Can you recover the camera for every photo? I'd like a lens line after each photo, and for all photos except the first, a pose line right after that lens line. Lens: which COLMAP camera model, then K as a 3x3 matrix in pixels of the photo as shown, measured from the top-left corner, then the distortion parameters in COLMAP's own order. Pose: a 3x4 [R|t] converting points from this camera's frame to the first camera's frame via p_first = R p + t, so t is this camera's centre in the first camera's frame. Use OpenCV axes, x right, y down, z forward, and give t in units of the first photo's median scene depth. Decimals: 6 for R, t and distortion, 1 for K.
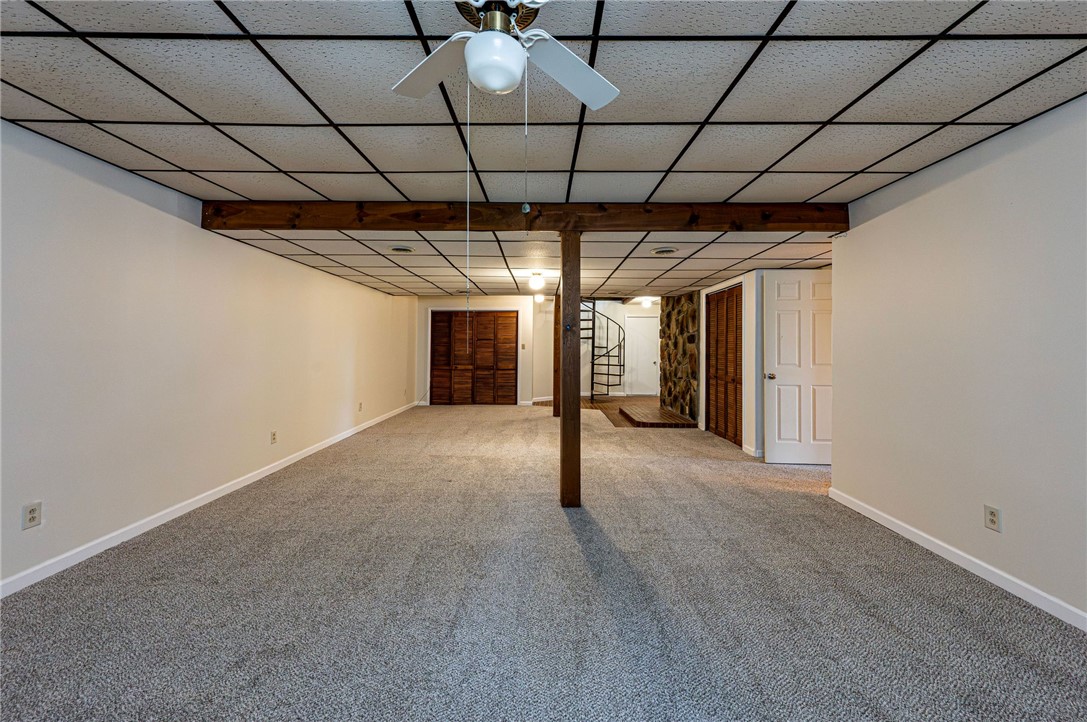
lens RADIAL K [[436.2, 0, 549.6], [0, 436.2, 344.4], [0, 0, 1]] dist [0.002828, -0.000295]
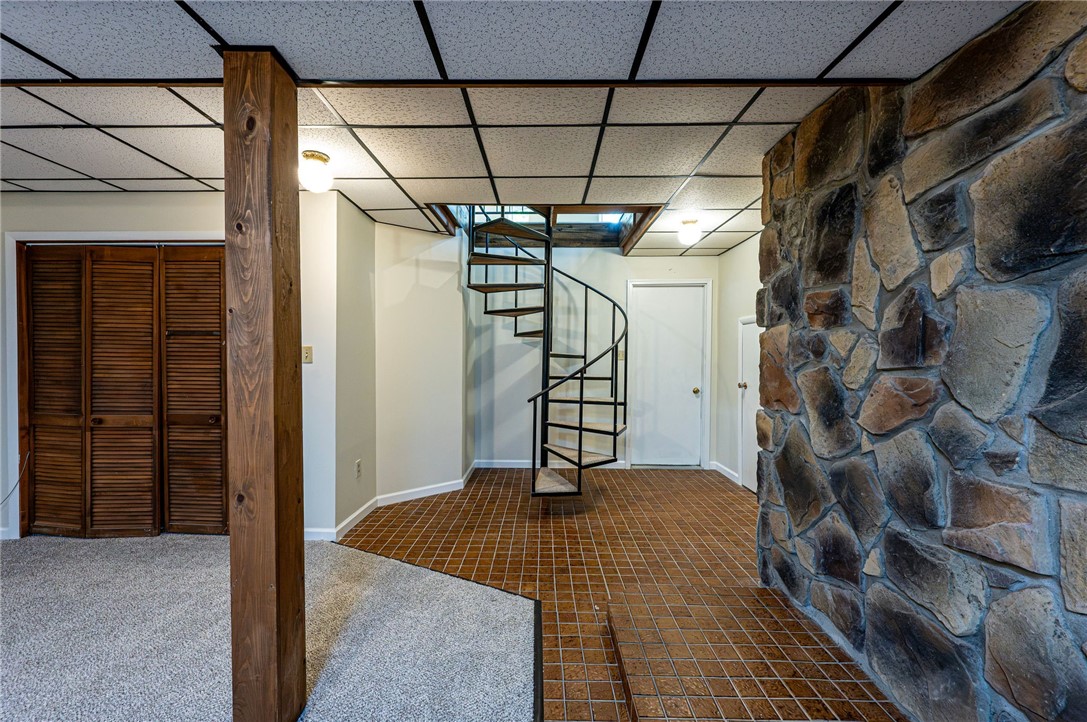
lens RADIAL K [[436.2, 0, 531.8], [0, 436.2, 362.3], [0, 0, 1]] dist [0.002828, -0.000295]
pose [[0.999465, -0.001148, -0.032701, 0.112986], [0.001984, 0.999672, 0.025553, 0.002166], [0.032661, -0.025604, 0.999138, 0.688999]]
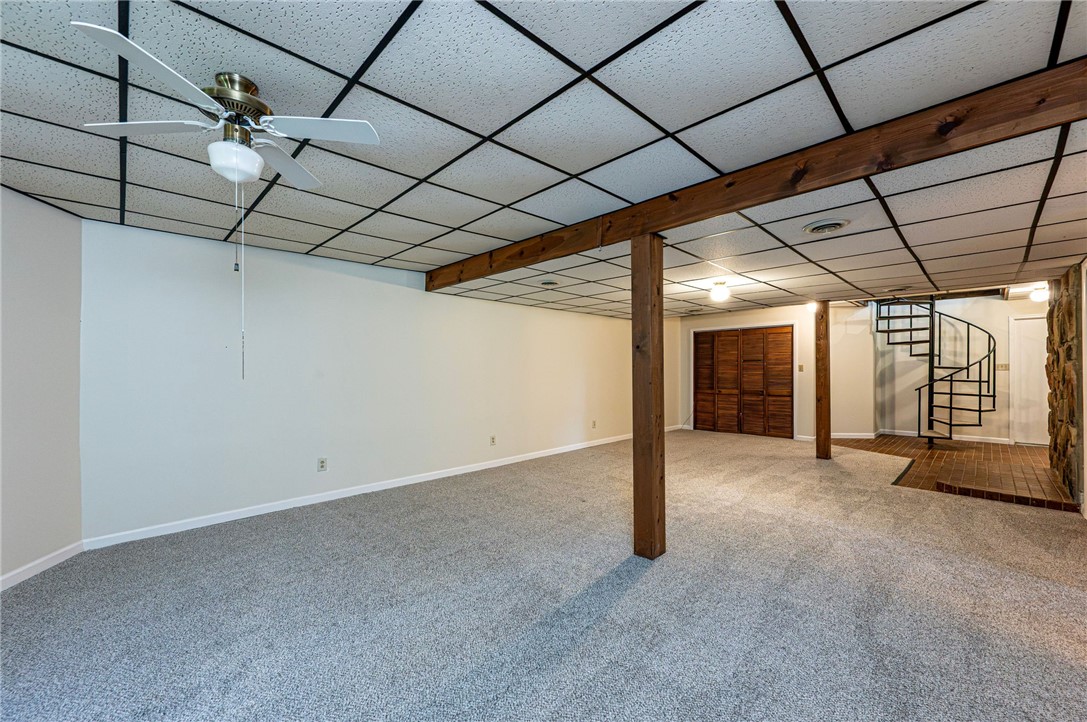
lens RADIAL K [[436.2, 0, 549.5], [0, 436.2, 367.8], [0, 0, 1]] dist [0.002828, -0.000295]
pose [[0.697740, -0.010581, -0.716273, 0.195461], [0.013070, 0.999913, -0.002039, -0.000063], [0.716232, -0.007939, 0.697817, 0.097906]]
